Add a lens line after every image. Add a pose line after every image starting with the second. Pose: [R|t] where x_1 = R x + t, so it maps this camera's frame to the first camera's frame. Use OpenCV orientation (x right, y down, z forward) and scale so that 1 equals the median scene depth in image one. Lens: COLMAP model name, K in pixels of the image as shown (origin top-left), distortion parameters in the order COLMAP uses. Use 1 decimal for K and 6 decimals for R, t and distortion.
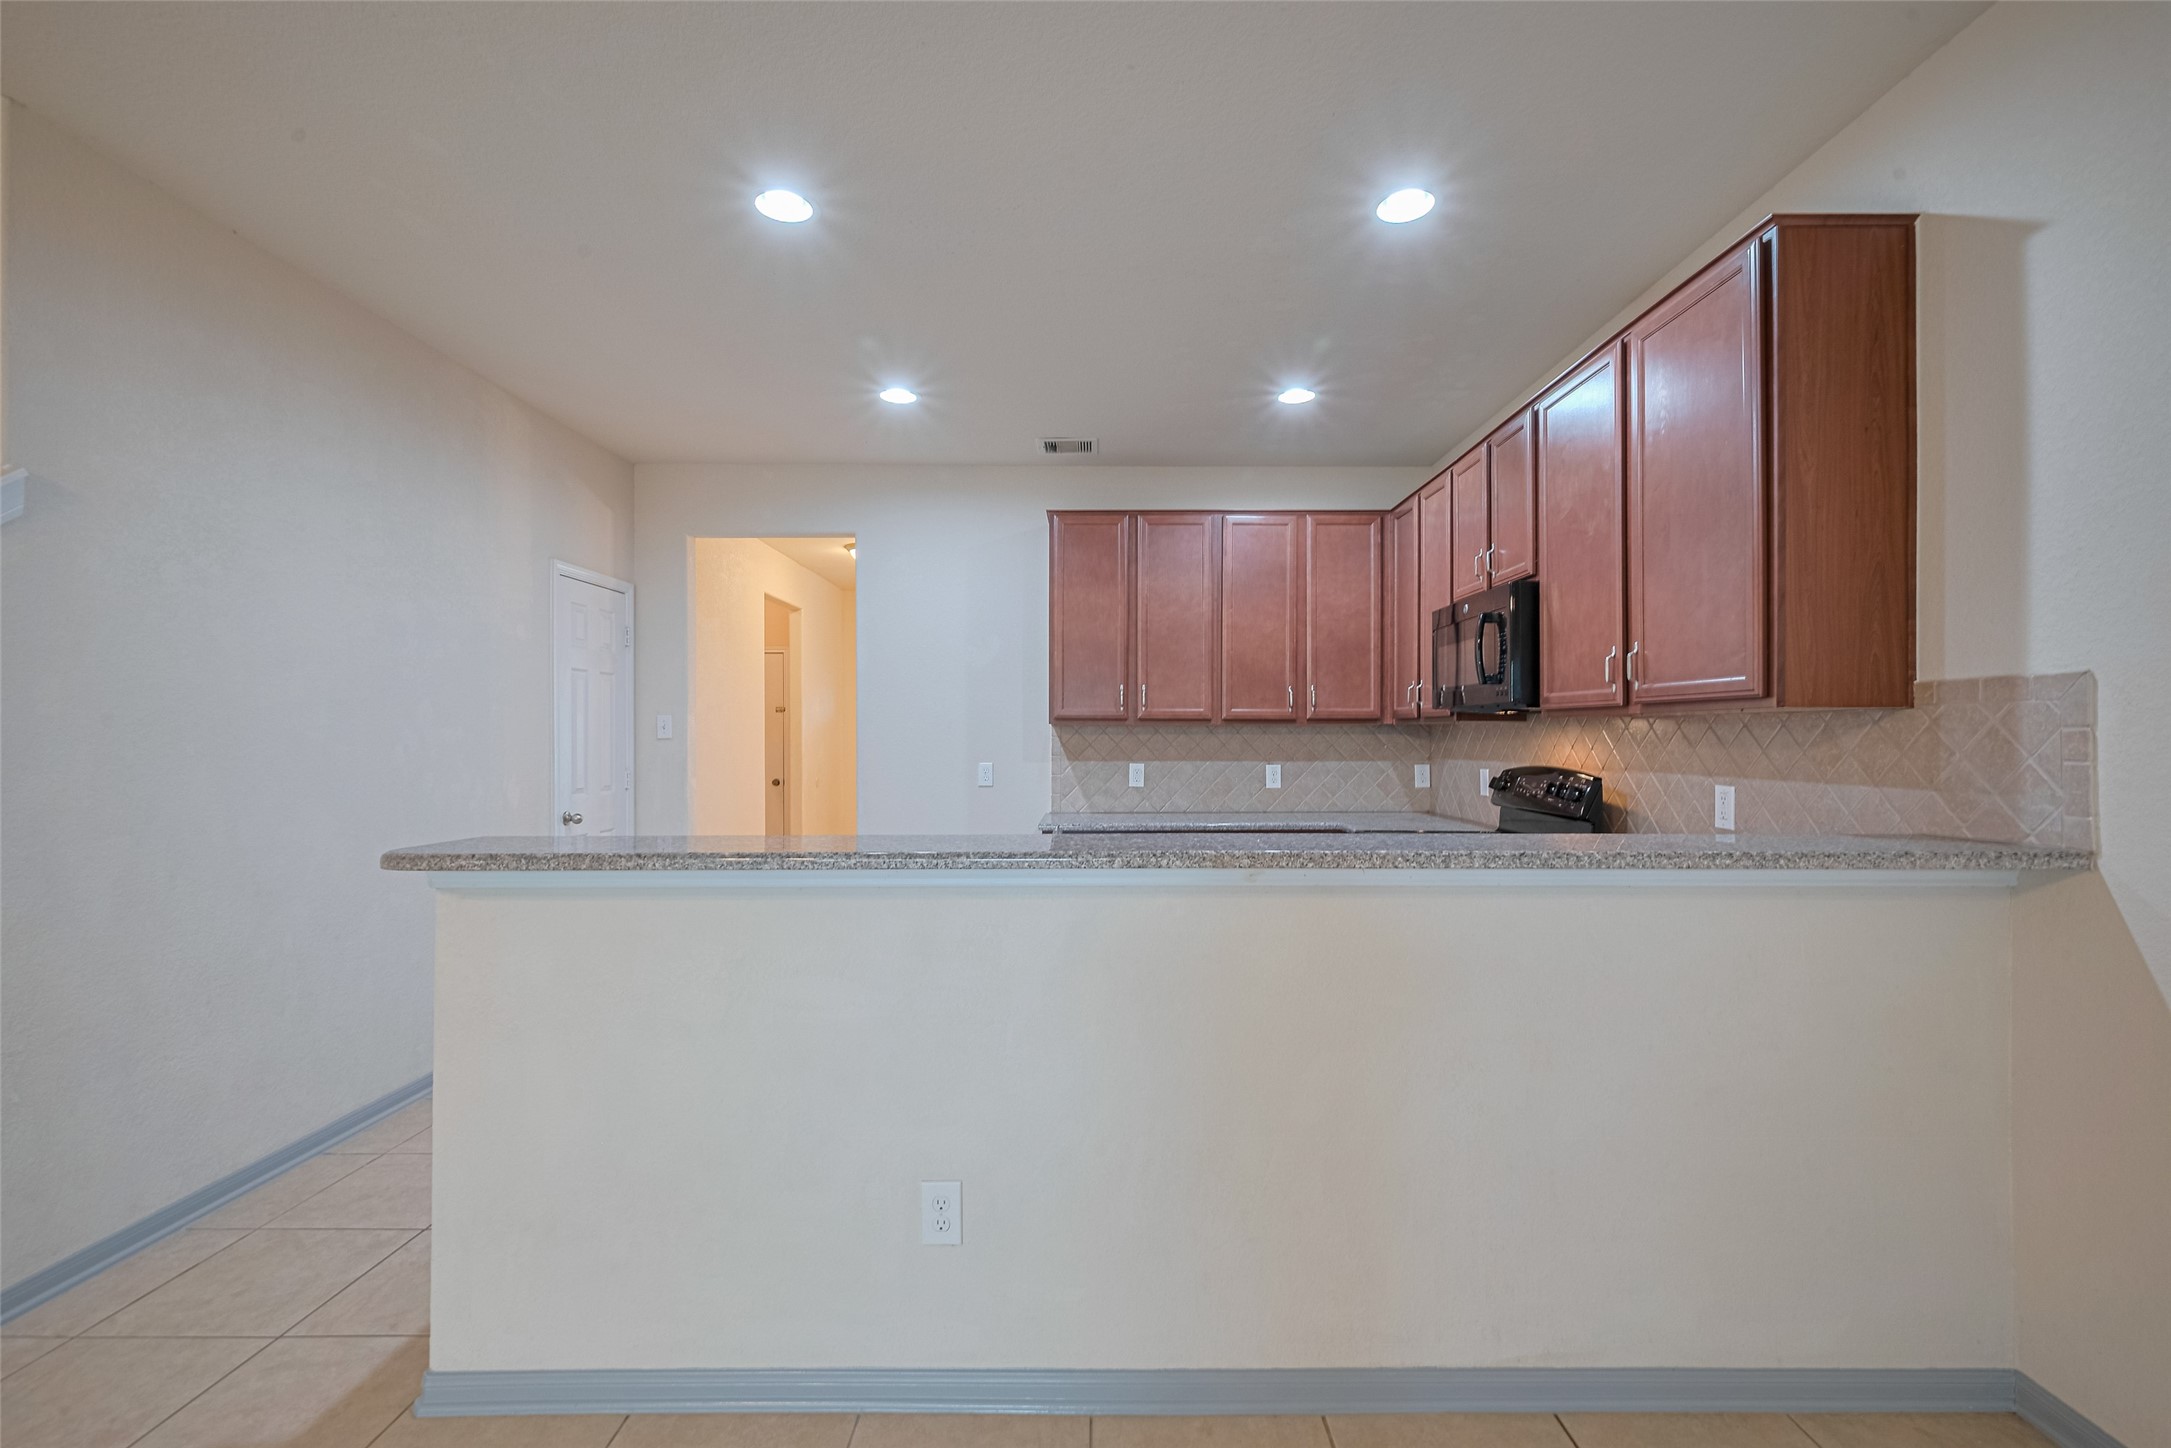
lens RADIAL K [[951.8, 0, 1095.9], [0, 951.8, 736.3], [0, 0, 1]] dist [-0.001369, 0.000666]
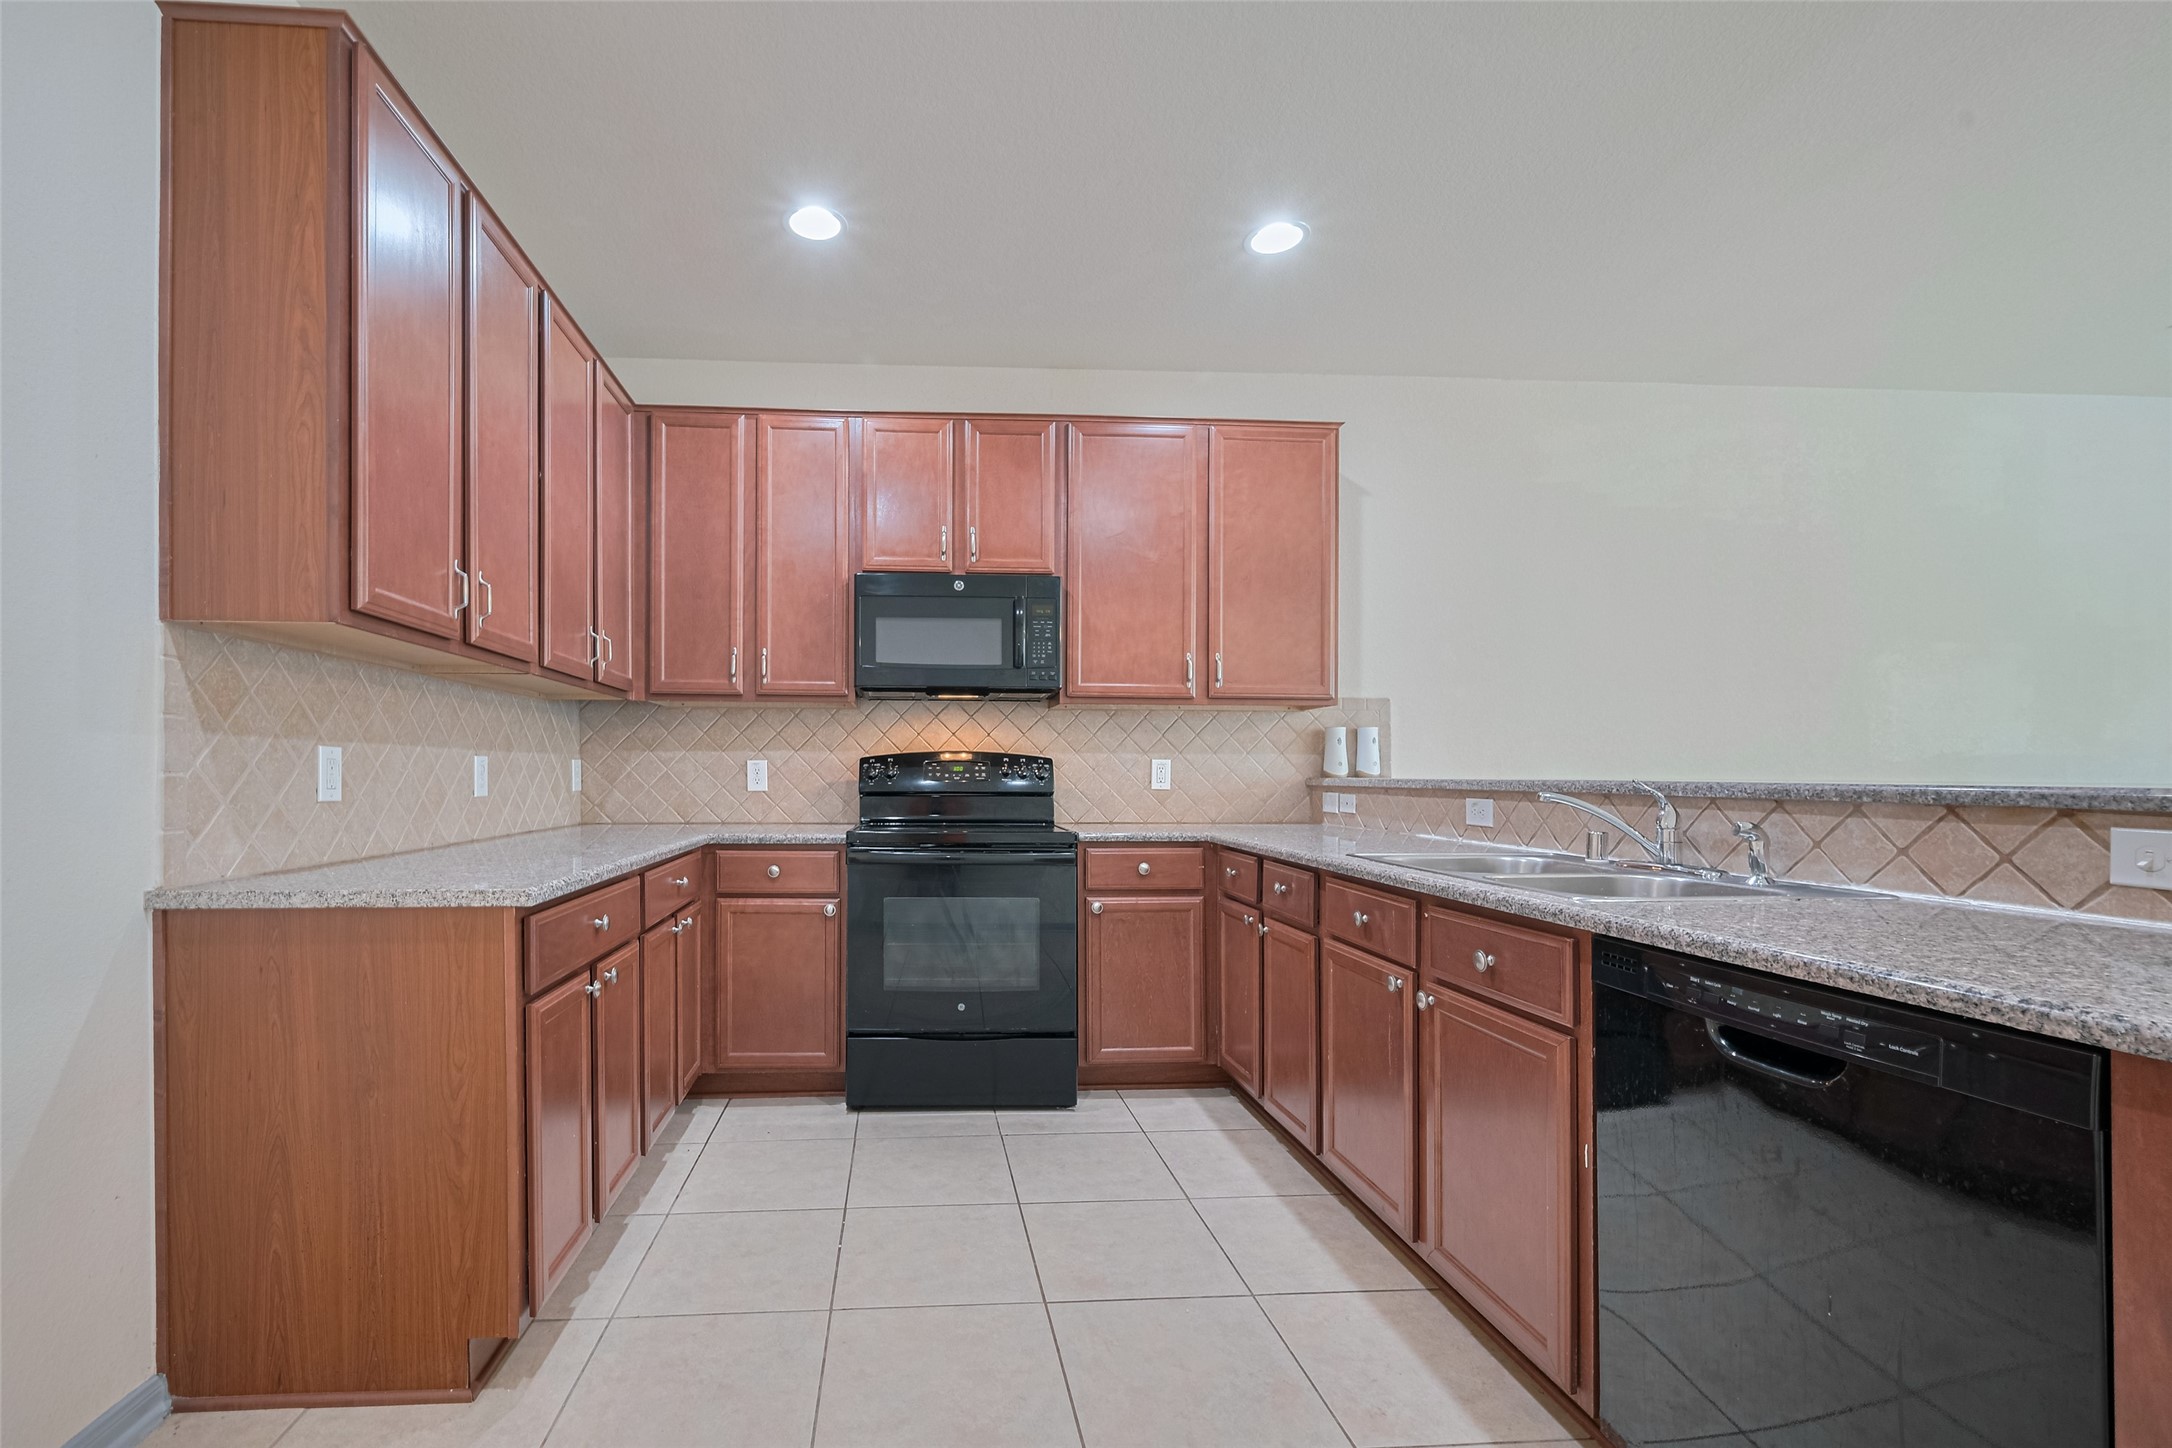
lens RADIAL K [[917.9, 0, 981.6], [0, 917.9, 761.1], [0, 0, 1]] dist [-0.005786, 0.000298]
pose [[-0.067314, 0.014352, 0.997629, -0.402958], [-0.002422, 0.999891, -0.014548, 0.042947], [-0.997729, -0.003396, -0.067272, 0.782229]]
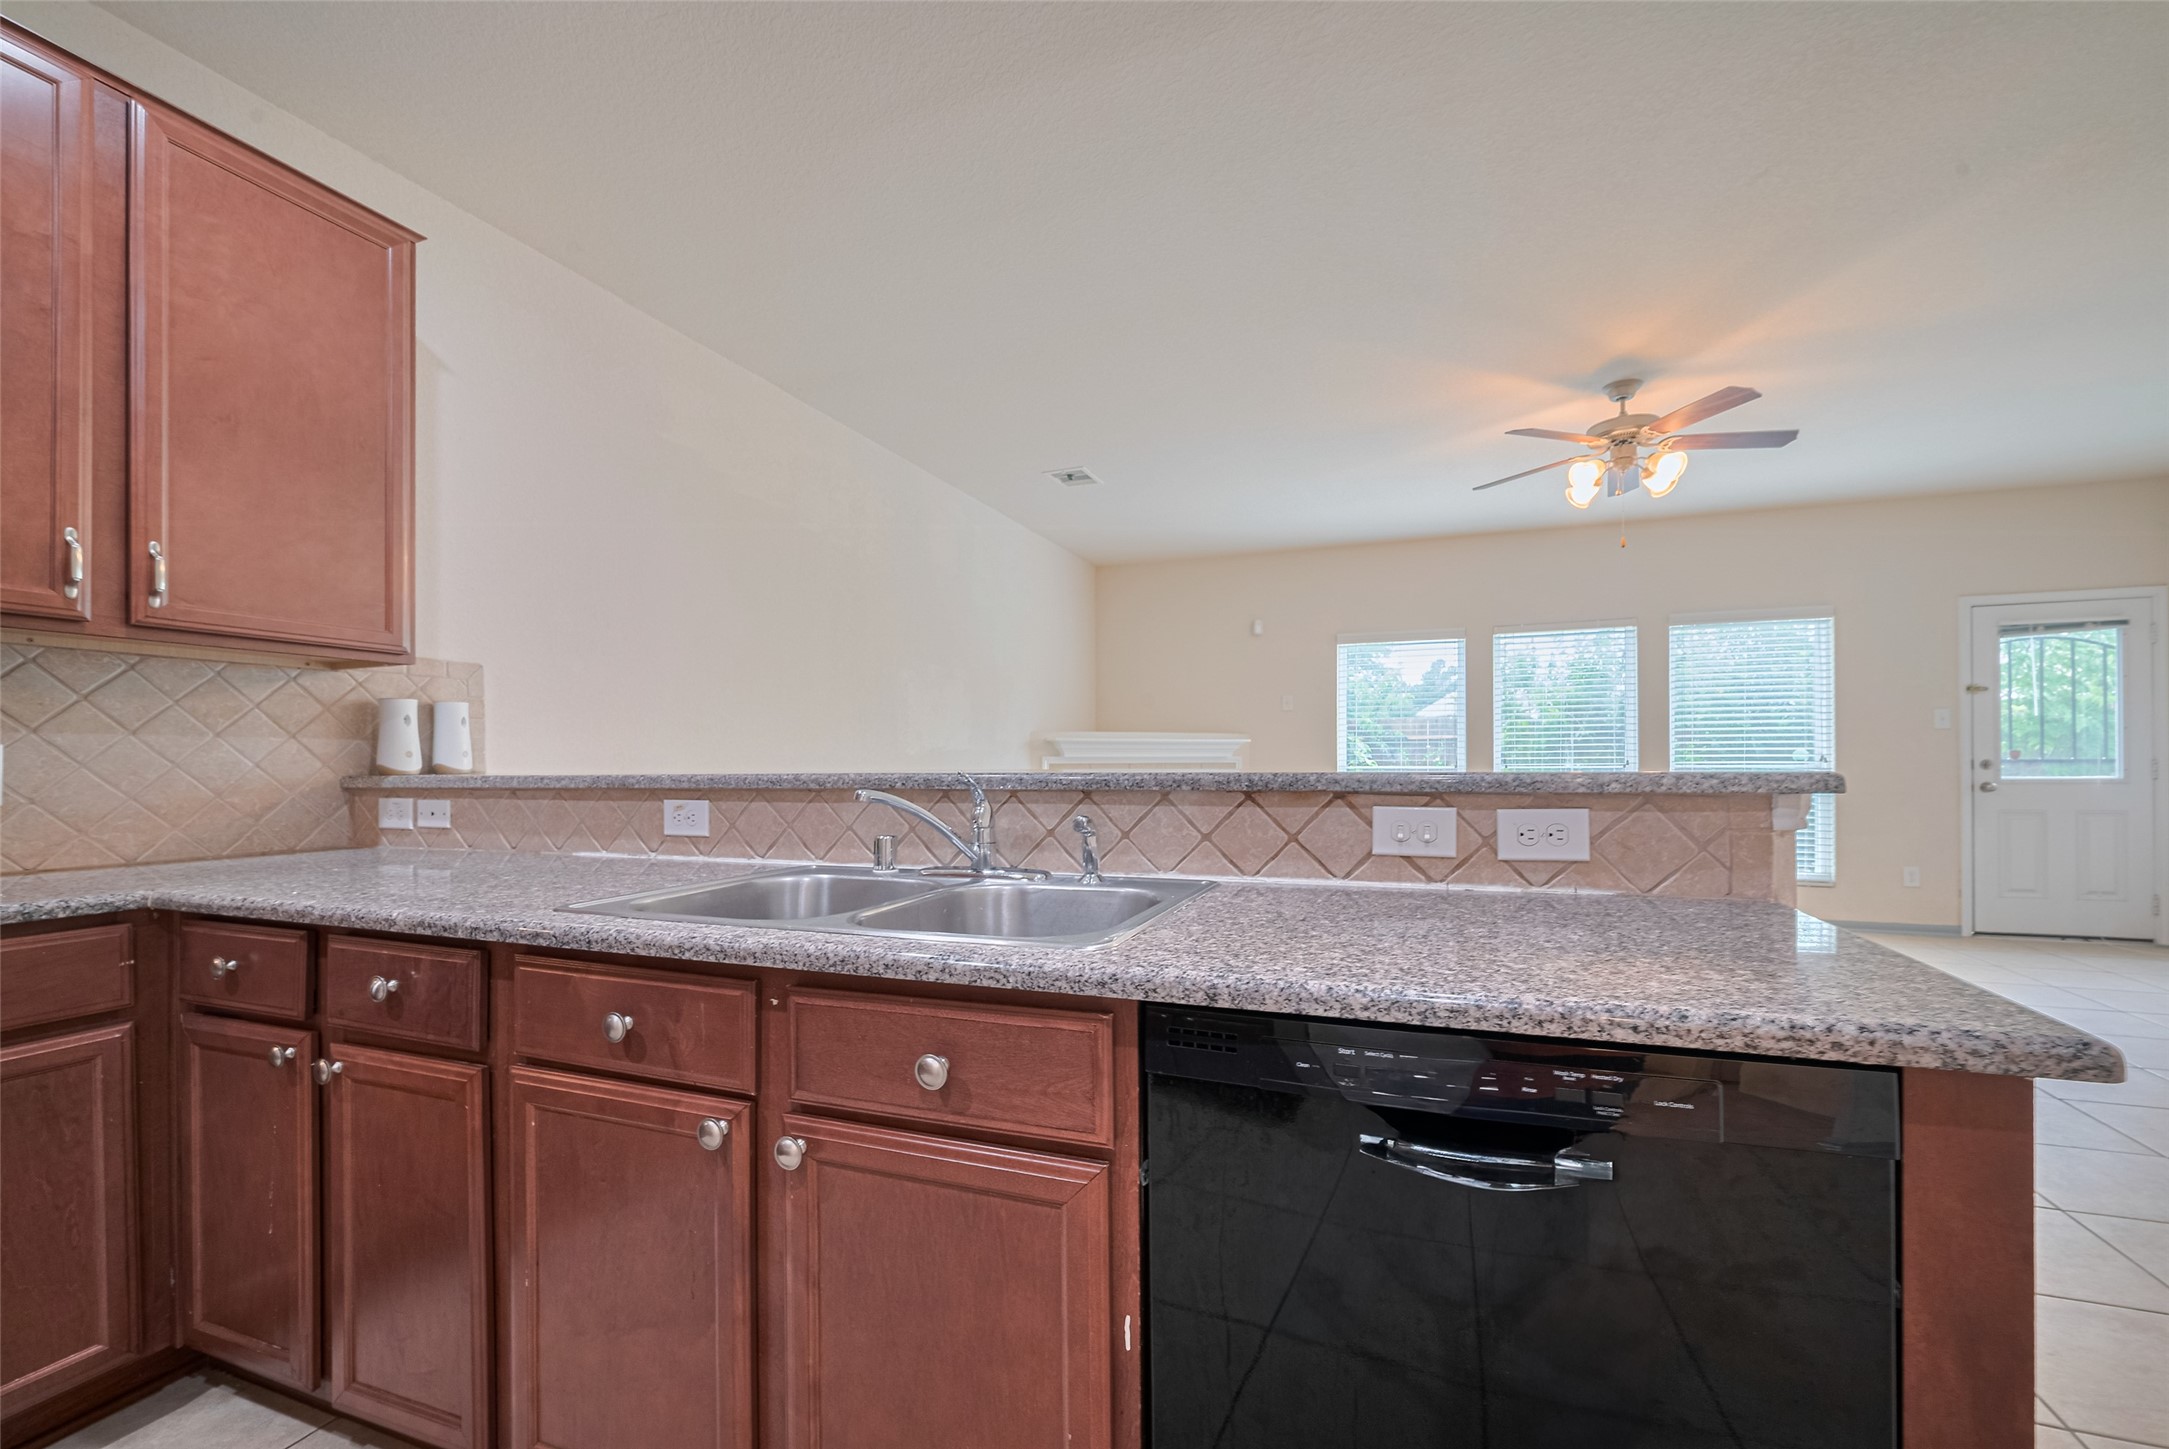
lens RADIAL K [[863.1, 0, 1113.6], [0, 863.1, 760.8], [0, 0, 1]] dist [0.000299, 0.000231]
pose [[-0.937516, 0.009902, 0.347801, -0.188796], [0.009248, 0.999951, -0.003542, 0.042321], [-0.347819, -0.000104, -0.937562, 0.744653]]
